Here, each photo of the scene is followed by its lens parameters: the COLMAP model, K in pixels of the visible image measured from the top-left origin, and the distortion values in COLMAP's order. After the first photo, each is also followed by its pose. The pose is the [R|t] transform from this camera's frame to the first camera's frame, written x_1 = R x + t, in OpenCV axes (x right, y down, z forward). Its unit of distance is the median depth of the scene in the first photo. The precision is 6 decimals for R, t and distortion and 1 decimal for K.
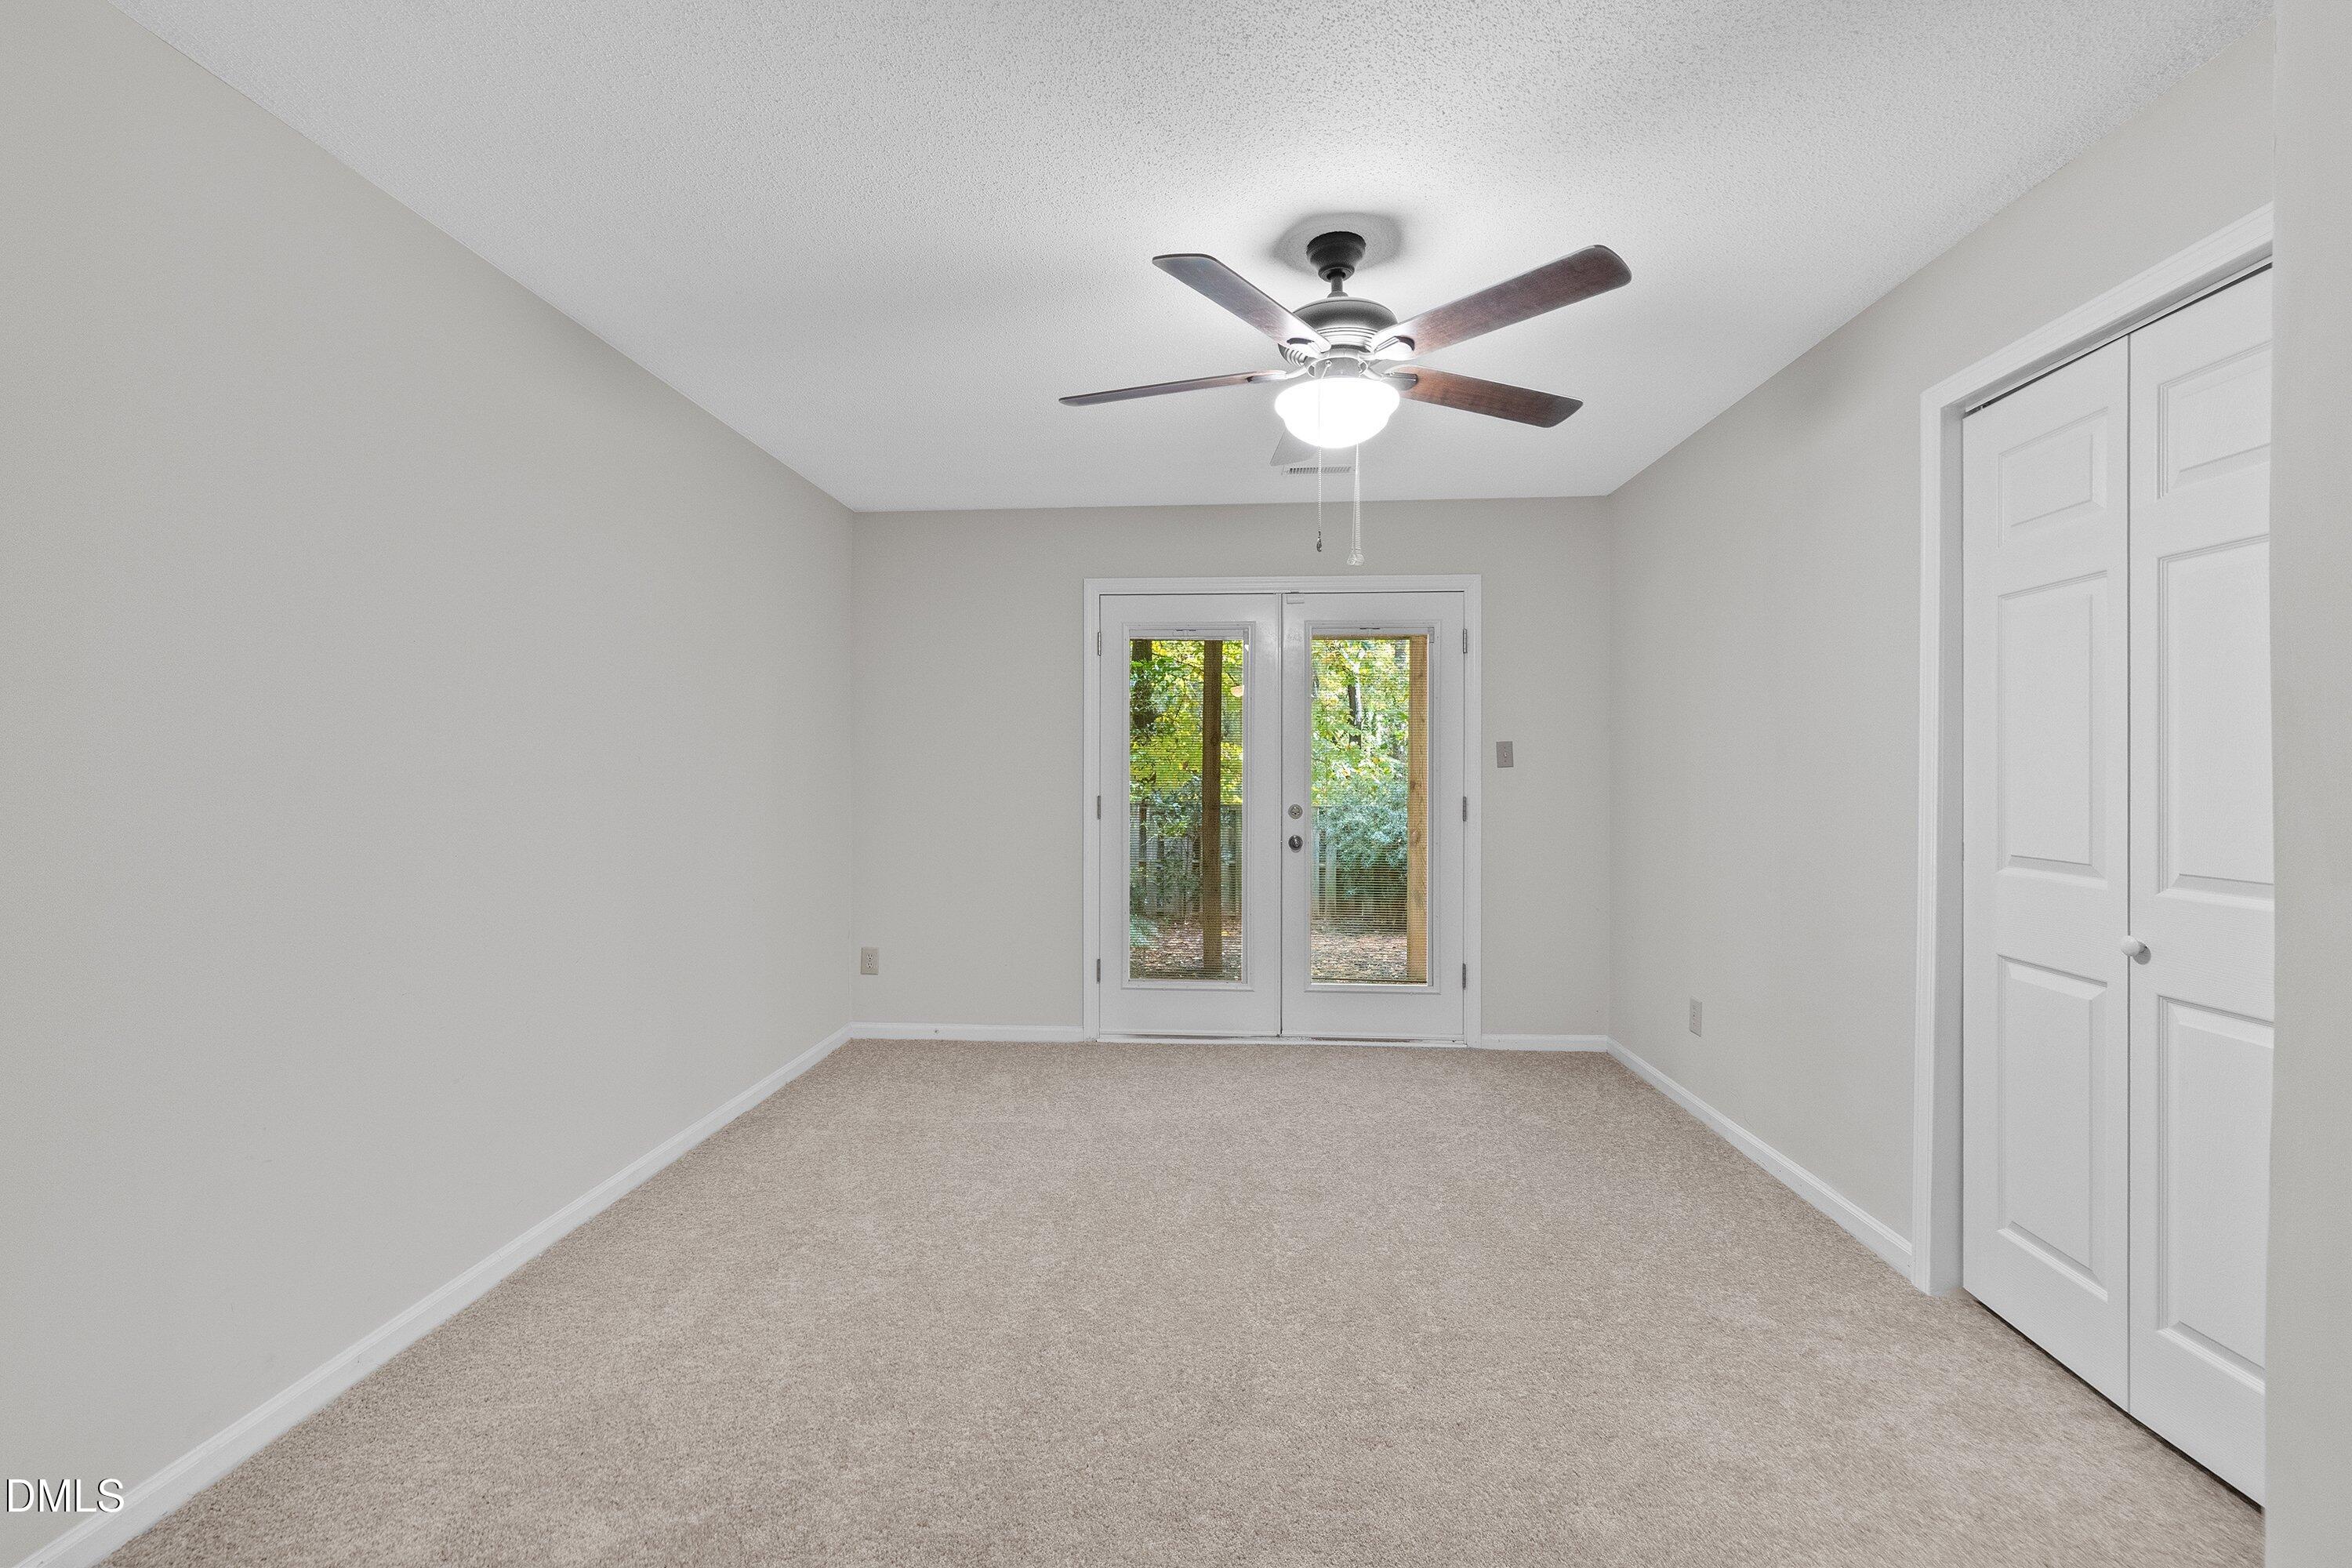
lens RADIAL K [[992.7, 0, 1171.2], [0, 992.7, 787.6], [0, 0, 1]] dist [0.000869, -0.000788]
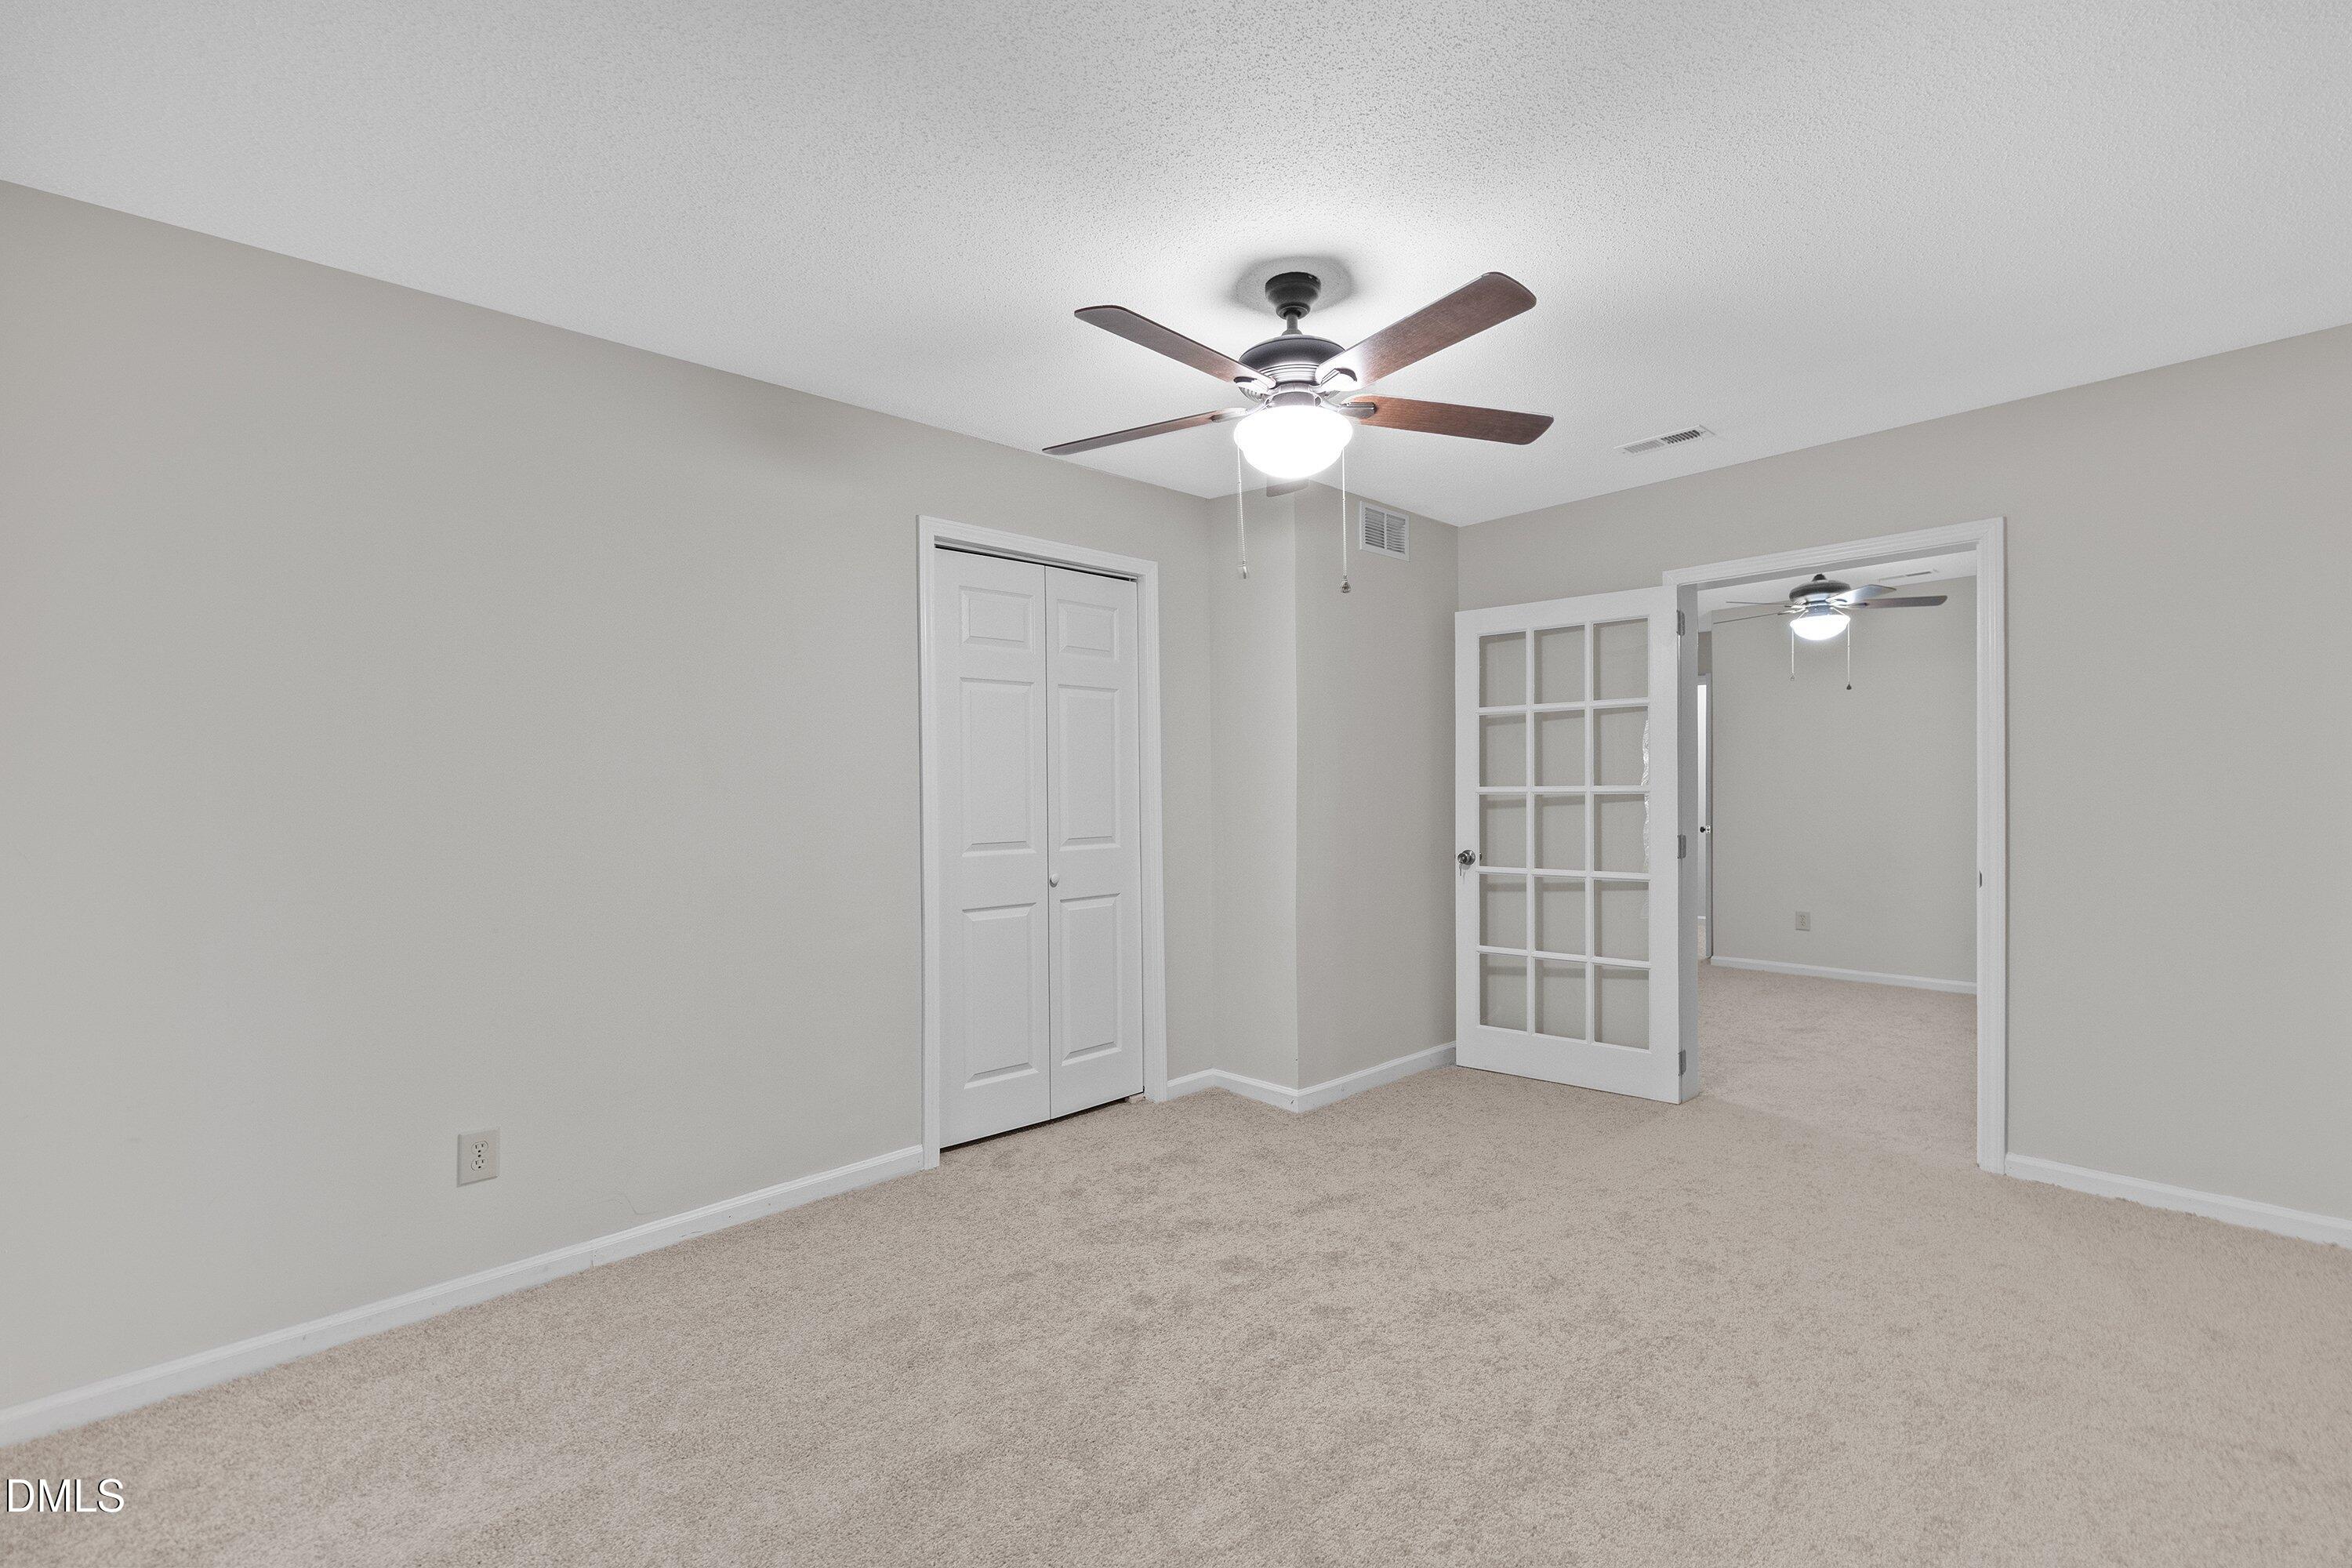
lens RADIAL K [[992.7, 0, 1171.2], [0, 992.7, 787.6], [0, 0, 1]] dist [0.000869, -0.000788]
pose [[-0.725464, 0.010732, 0.688177, -0.478308], [0.020833, 0.999763, 0.006371, -0.025371], [-0.687945, 0.018958, -0.725515, 1.939721]]
